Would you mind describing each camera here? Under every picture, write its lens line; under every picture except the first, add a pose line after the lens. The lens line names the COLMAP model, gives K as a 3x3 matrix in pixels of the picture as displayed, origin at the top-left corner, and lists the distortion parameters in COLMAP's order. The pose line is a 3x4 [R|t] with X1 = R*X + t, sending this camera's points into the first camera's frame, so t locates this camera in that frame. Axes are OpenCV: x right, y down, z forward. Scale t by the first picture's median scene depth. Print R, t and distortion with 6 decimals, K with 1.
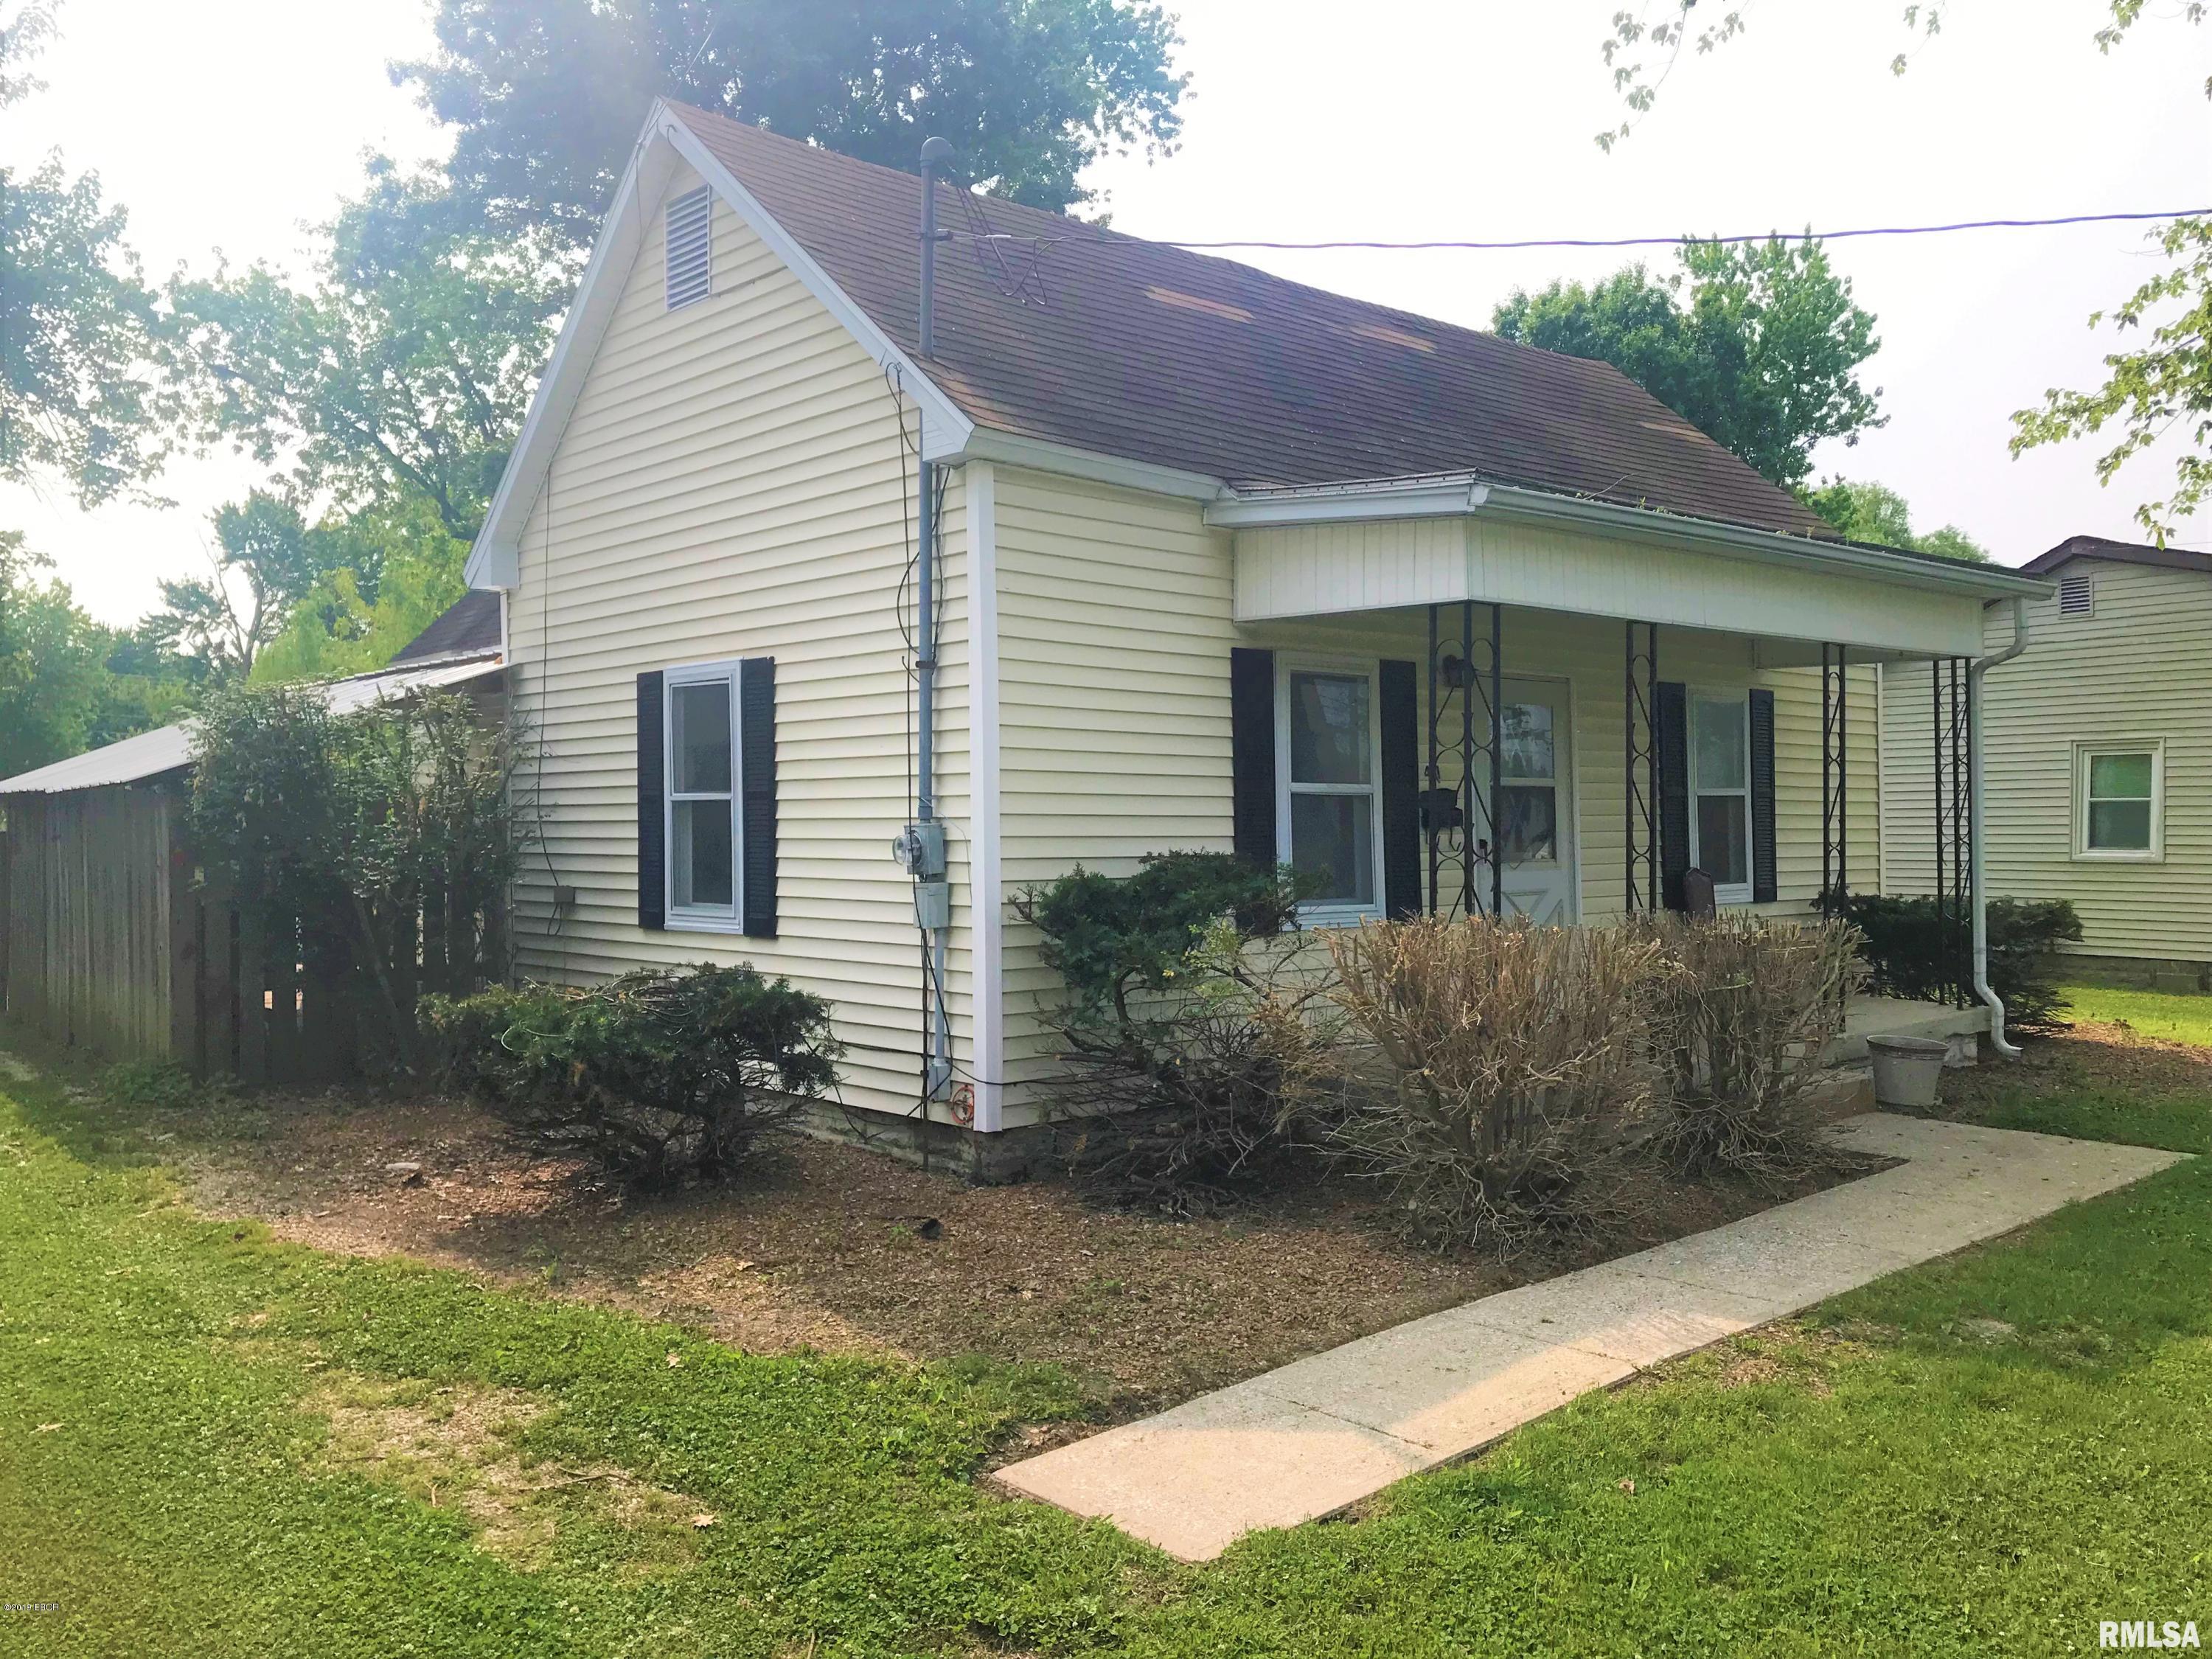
lens RADIAL K [[1814.6, 0, 1106.0], [0, 1814.6, 829.5], [0, 0, 1]] dist [0.060506, -0.002989]
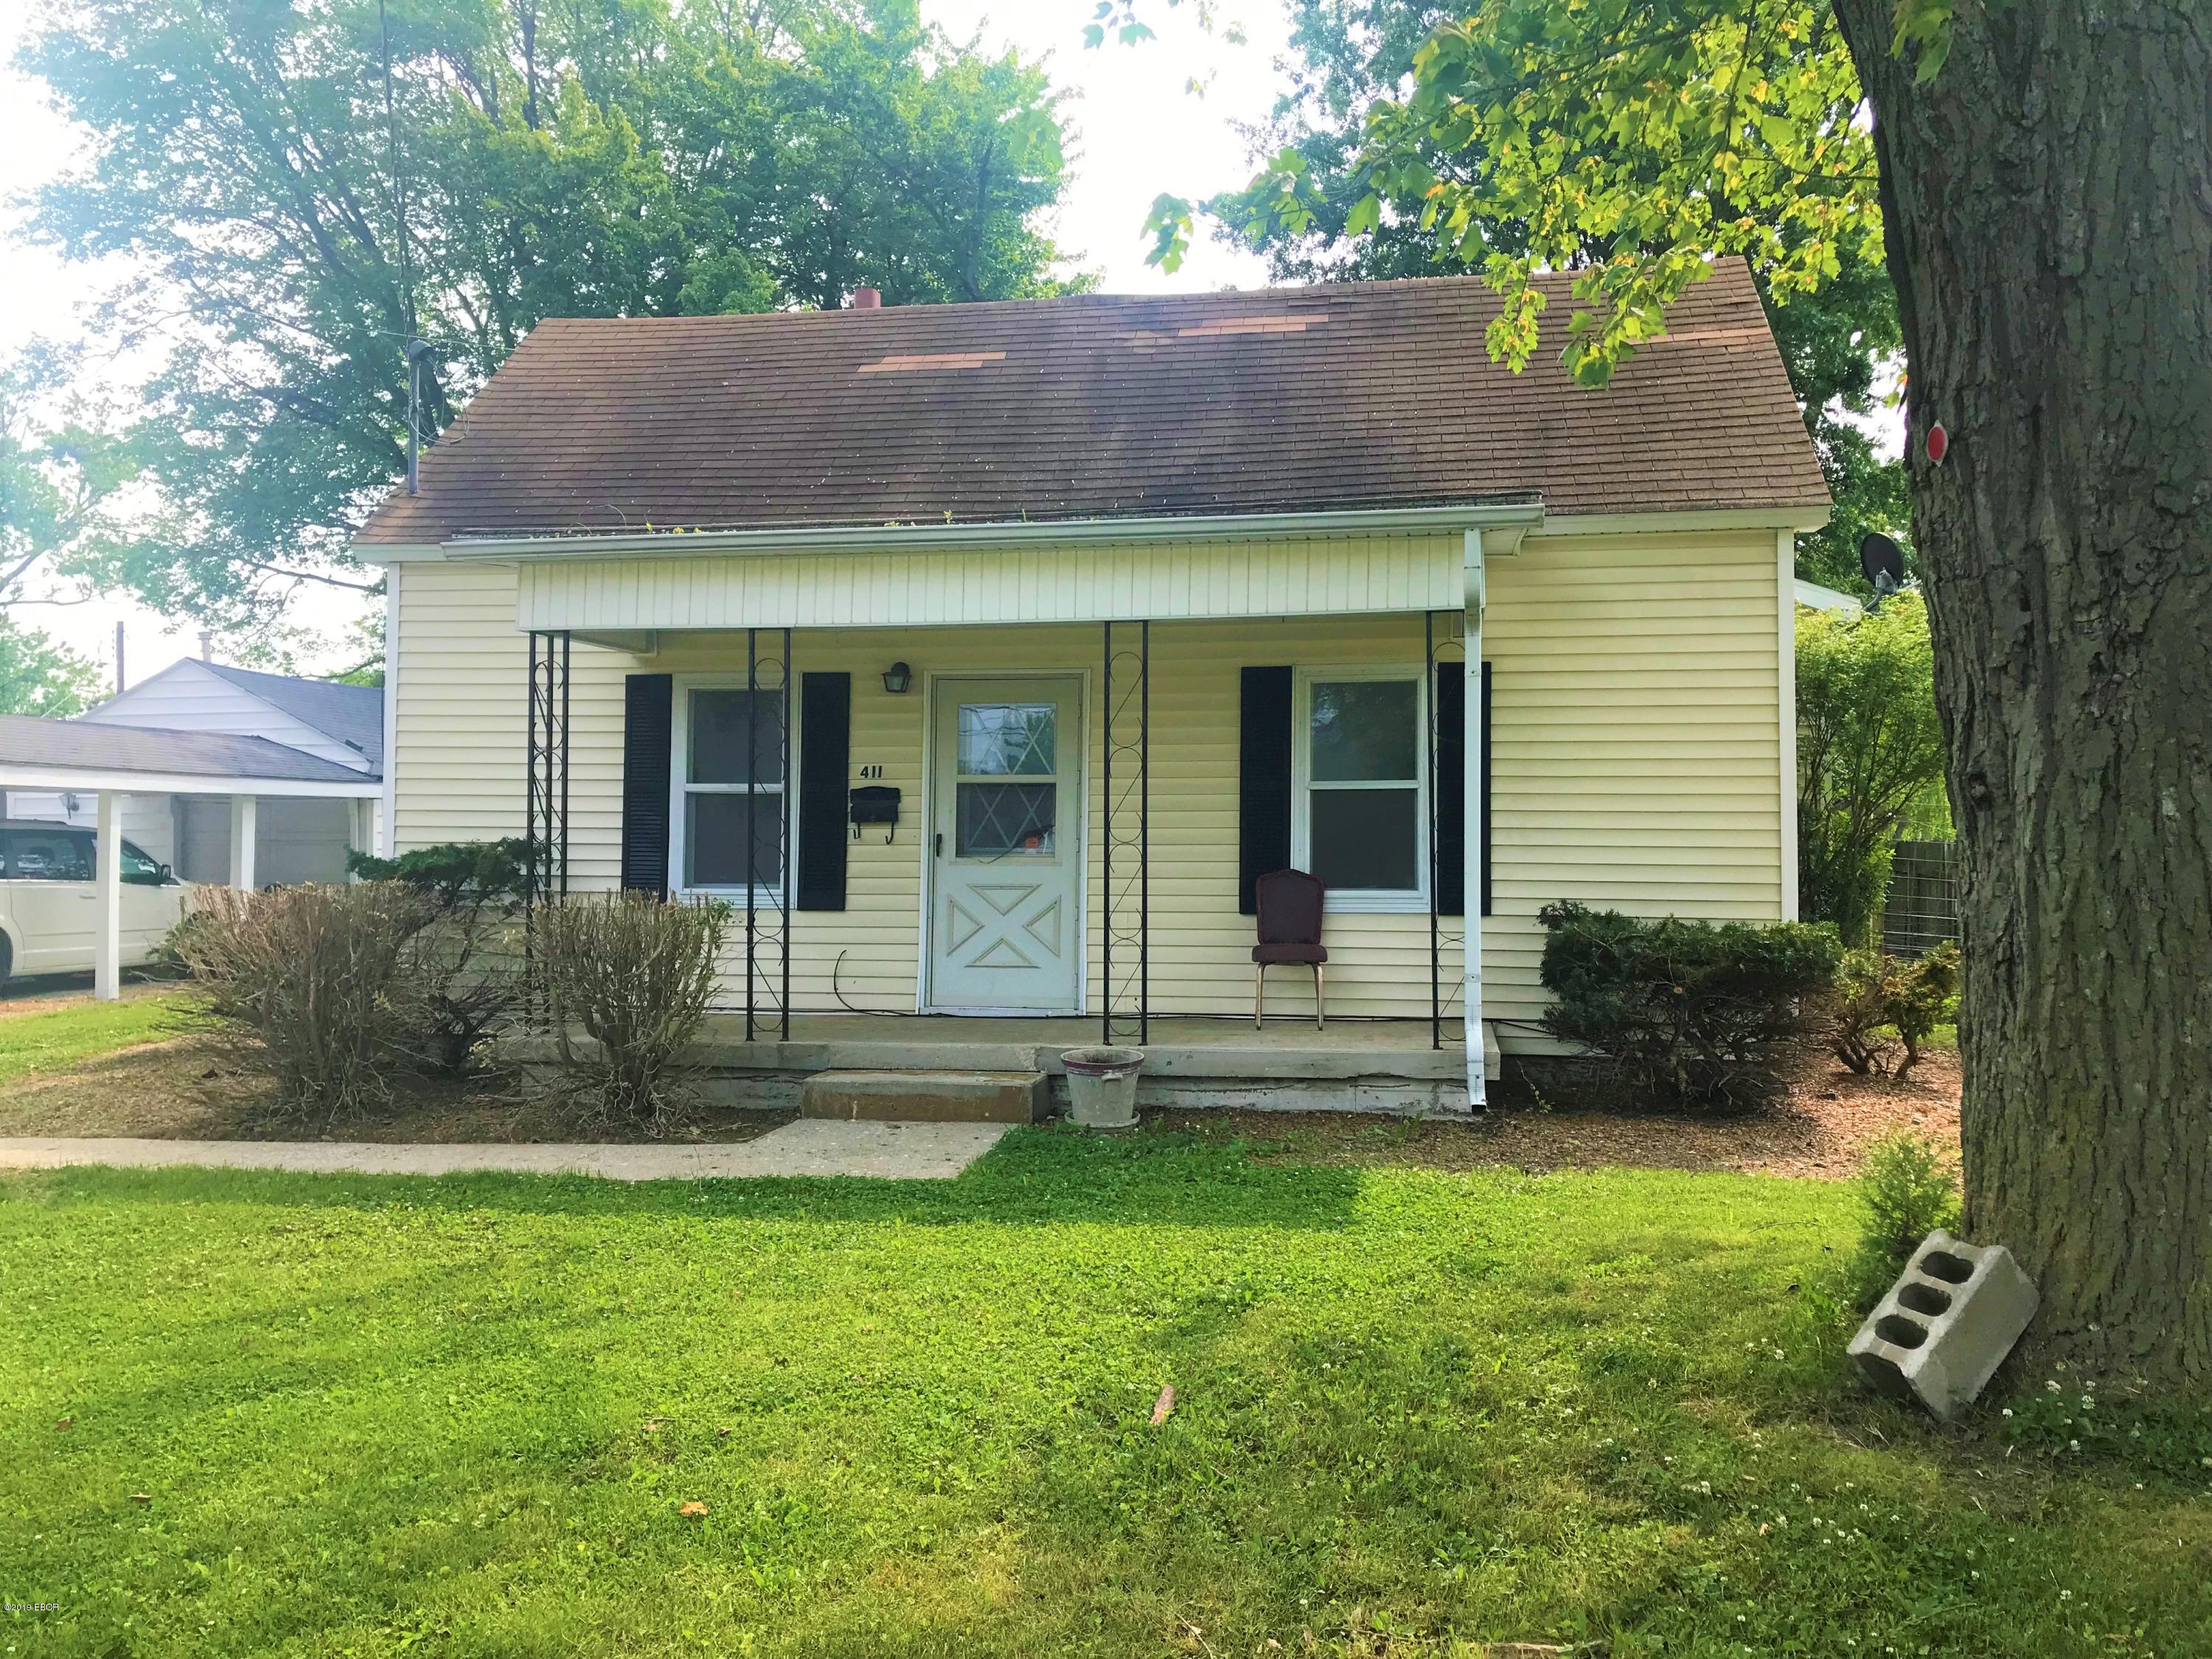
lens RADIAL K [[1814.6, 0, 1106.0], [0, 1814.6, 829.5], [0, 0, 1]] dist [0.060506, -0.002989]
pose [[0.631693, -0.000155, -0.775219, 1.158951], [-0.010082, 0.999914, -0.008415, 0.011477], [0.775153, 0.013131, 0.631637, 0.439793]]
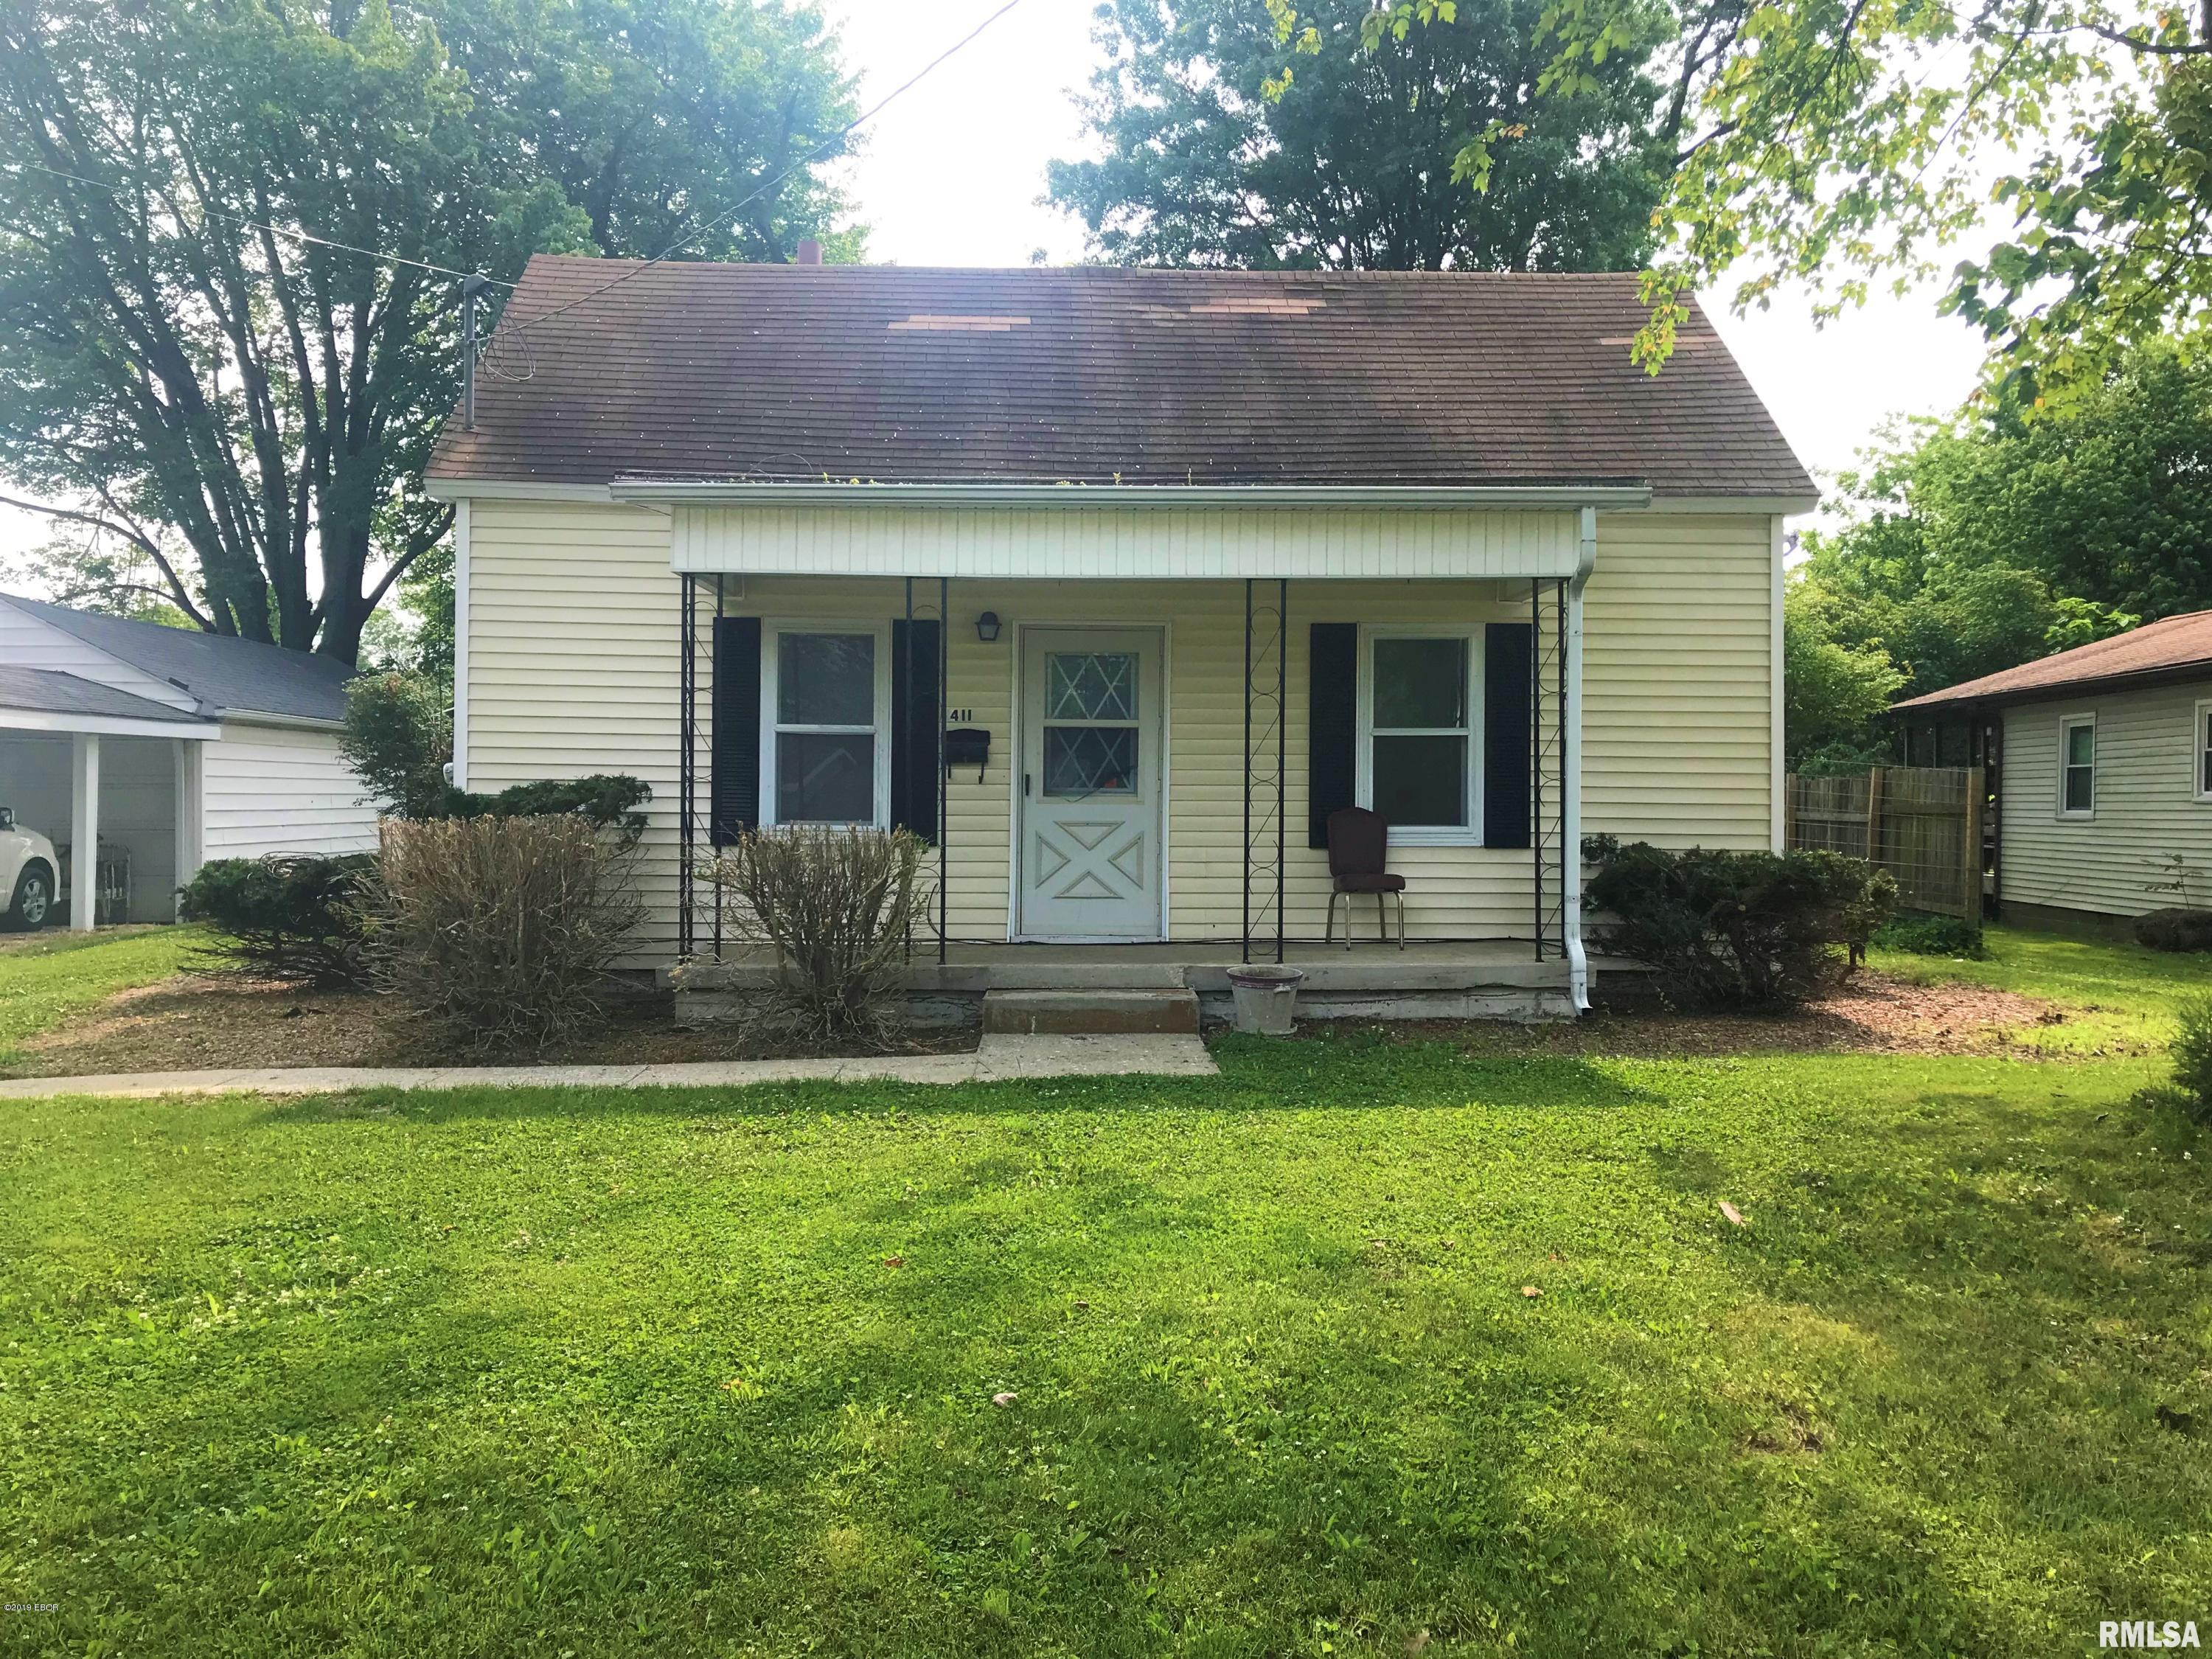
lens RADIAL K [[1817.1, 0, 1111.2], [0, 1817.1, 834.9], [0, 0, 1]] dist [0.062880, -0.003111]
pose [[0.775774, 0.019600, -0.630707, 1.022198], [-0.013112, 0.999802, 0.014942, 0.027195], [0.630875, -0.003322, 0.775877, 0.173644]]
